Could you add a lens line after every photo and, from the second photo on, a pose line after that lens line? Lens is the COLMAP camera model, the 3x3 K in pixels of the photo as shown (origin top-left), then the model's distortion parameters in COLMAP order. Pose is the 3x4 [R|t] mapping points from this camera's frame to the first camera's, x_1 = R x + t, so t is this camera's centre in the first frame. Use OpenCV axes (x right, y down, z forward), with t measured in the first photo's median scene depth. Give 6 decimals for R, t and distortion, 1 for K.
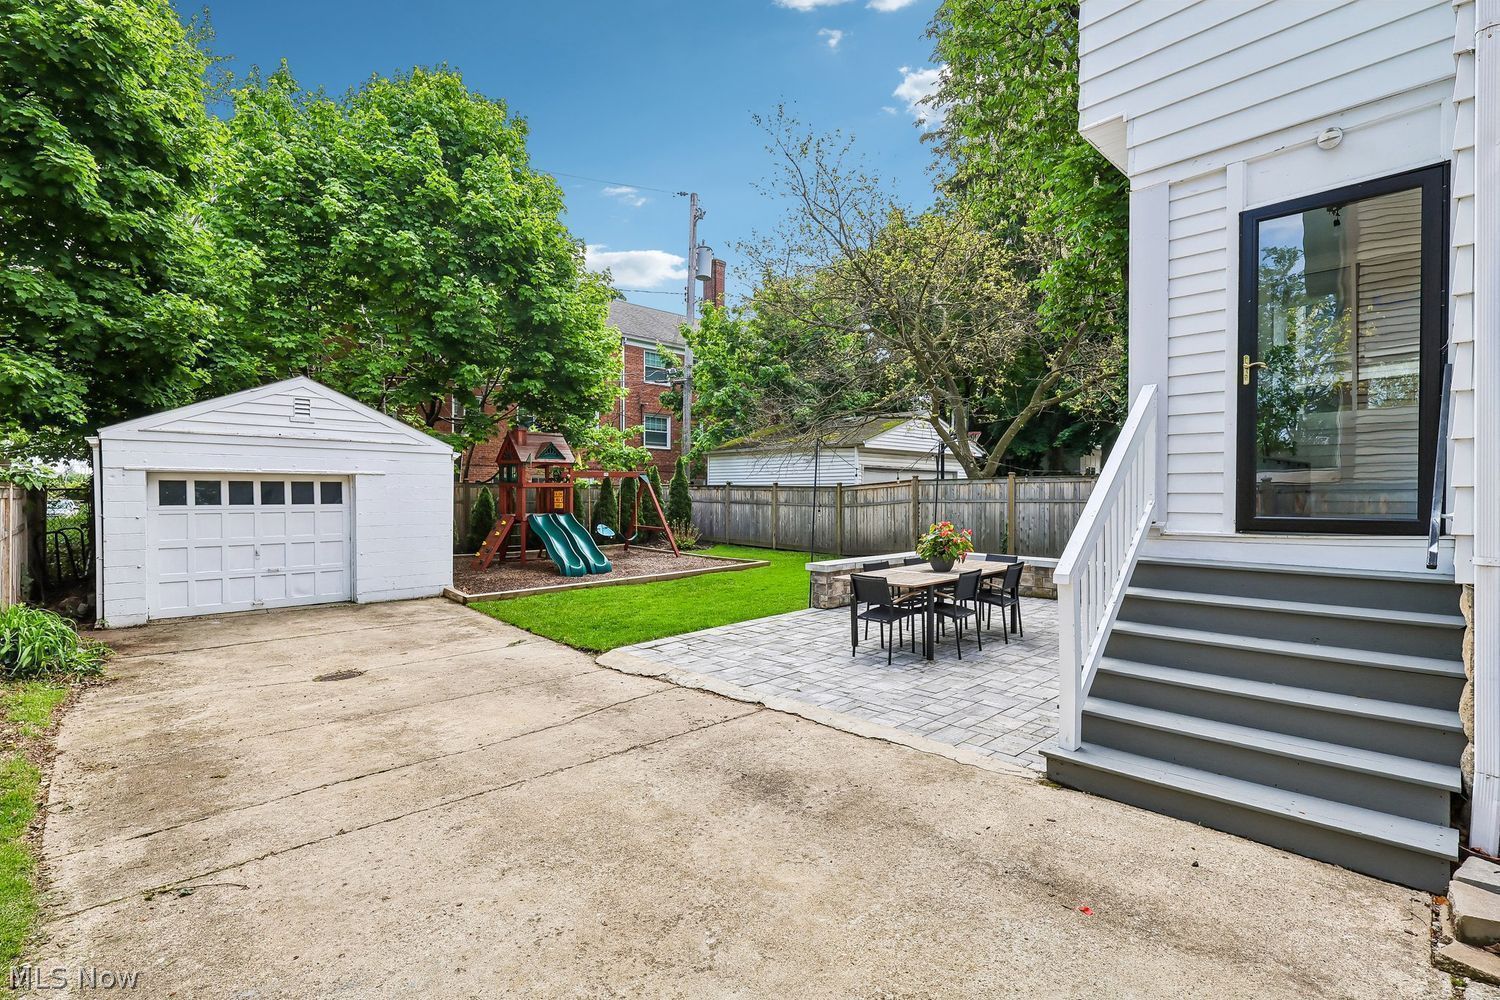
lens RADIAL K [[701.0, 0, 751.0], [0, 701.0, 502.9], [0, 0, 1]] dist [0.006347, 0.001606]
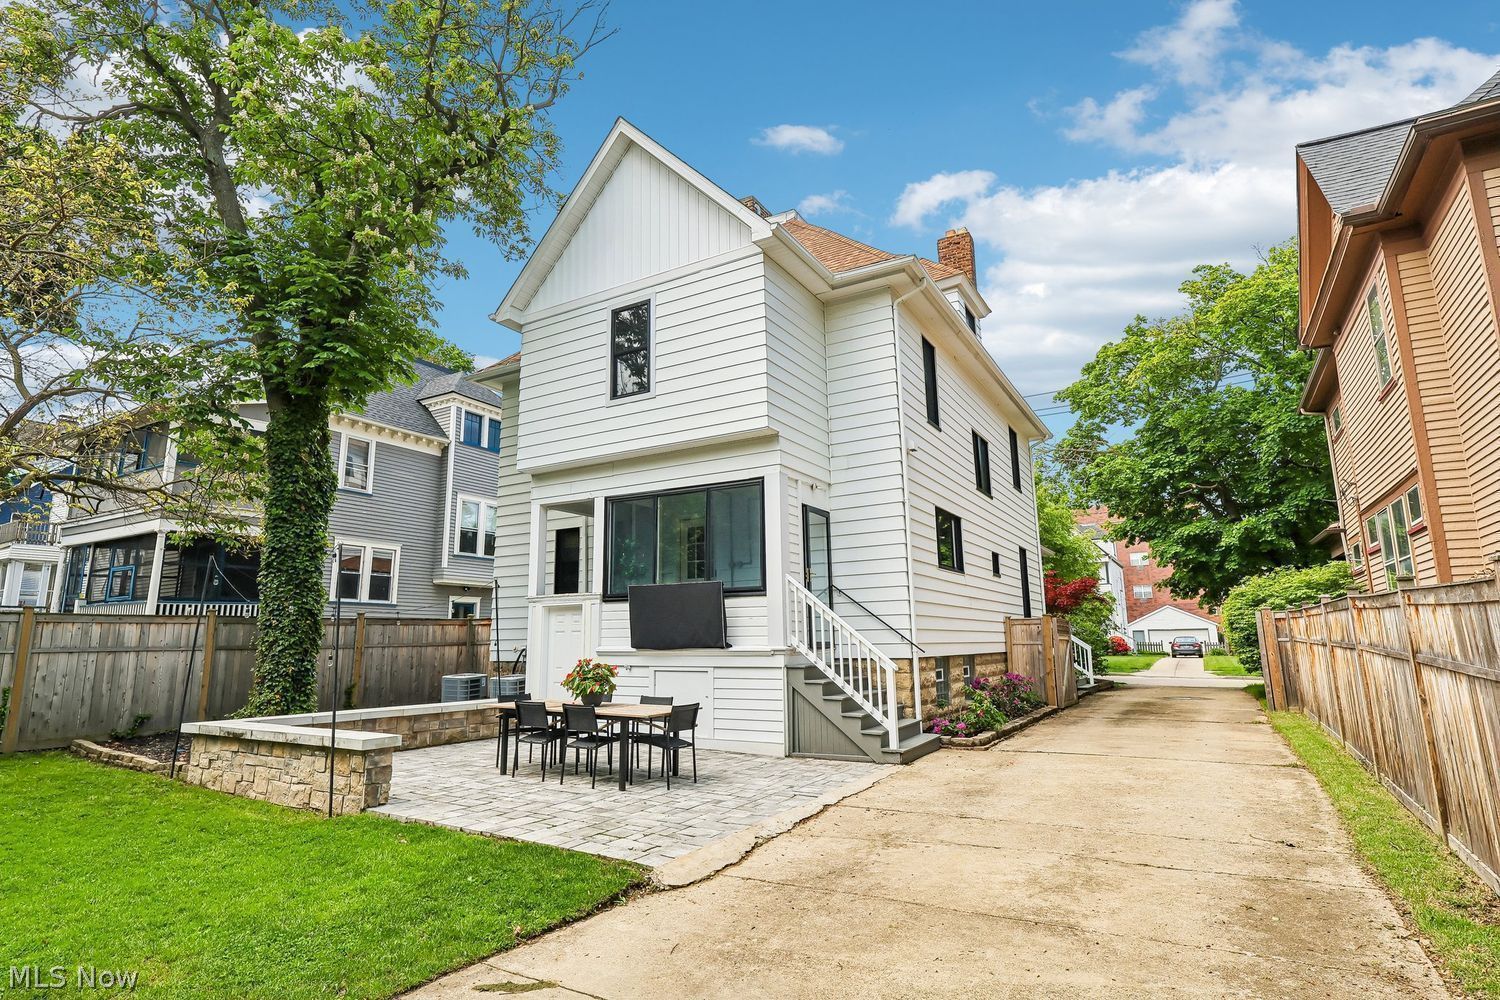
lens RADIAL K [[747.5, 0, 749.9], [0, 747.5, 506.6], [0, 0, 1]] dist [0.007133, 0.000368]
pose [[-0.271408, 0.173611, 0.946677, -1.279615], [0.022517, 0.984473, -0.174087, 0.003601], [-0.962201, -0.025932, -0.271104, 1.519956]]
